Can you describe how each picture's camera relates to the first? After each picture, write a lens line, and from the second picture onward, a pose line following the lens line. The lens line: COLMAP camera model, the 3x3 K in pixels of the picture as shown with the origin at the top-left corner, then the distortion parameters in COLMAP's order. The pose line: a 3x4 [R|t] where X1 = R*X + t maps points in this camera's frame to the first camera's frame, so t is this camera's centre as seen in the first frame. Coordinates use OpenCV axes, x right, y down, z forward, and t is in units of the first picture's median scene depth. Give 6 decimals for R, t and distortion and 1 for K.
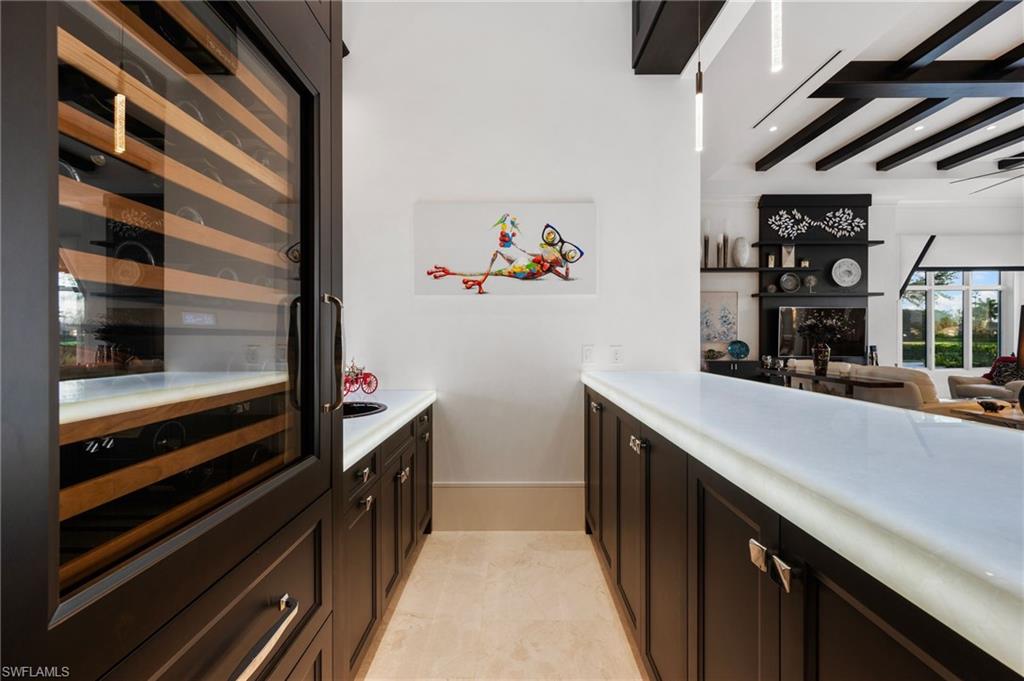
lens RADIAL K [[405.3, 0, 520.9], [0, 405.3, 339.0], [0, 0, 1]] dist [-0.002980, -0.000981]
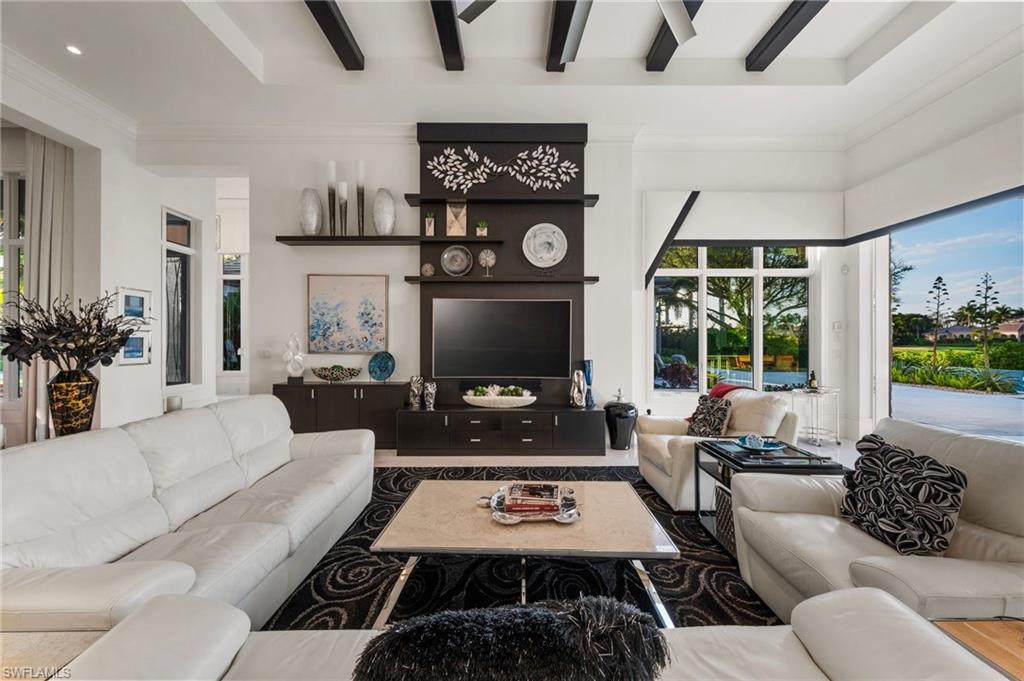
lens RADIAL K [[405.3, 0, 512.1], [0, 405.3, 340.4], [0, 0, 1]] dist [-0.002980, -0.000981]
pose [[0.999811, 0.002298, 0.019298, 0.734722], [-0.002061, 0.999923, -0.012263, -0.005940], [-0.019325, 0.012221, 0.999739, 0.361556]]
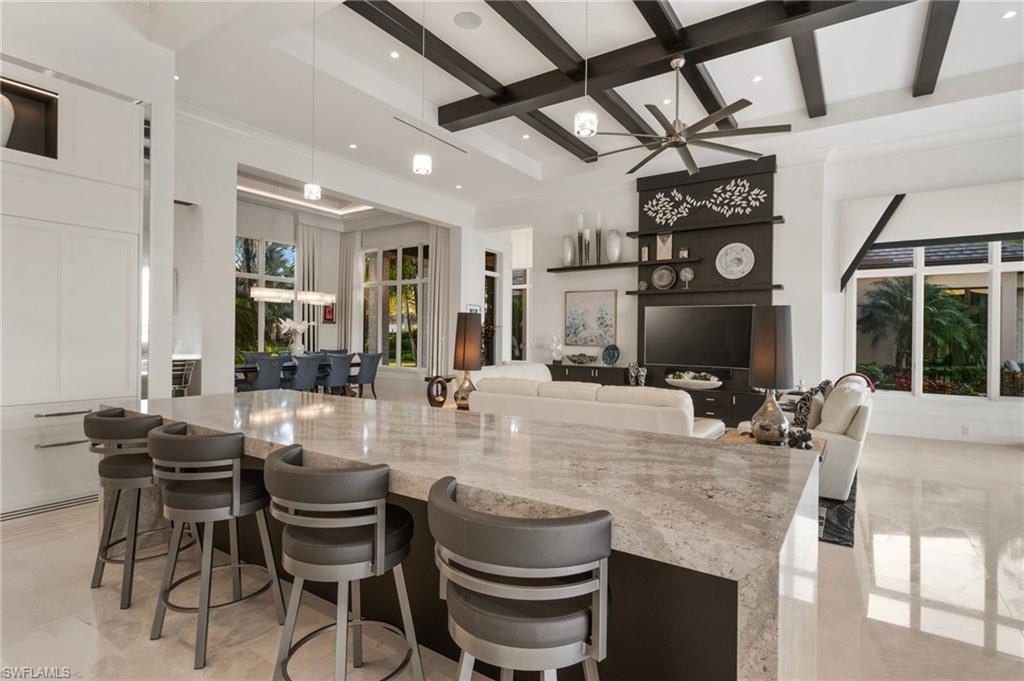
lens RADIAL K [[504.9, 0, 516.1], [0, 504.9, 337.3], [0, 0, 1]] dist [-0.004968, -0.000470]
pose [[0.838945, 0.010932, -0.544106, 0.975213], [-0.019731, 0.999752, -0.010335, 0.003511], [0.543858, 0.019406, 0.838953, -0.053190]]
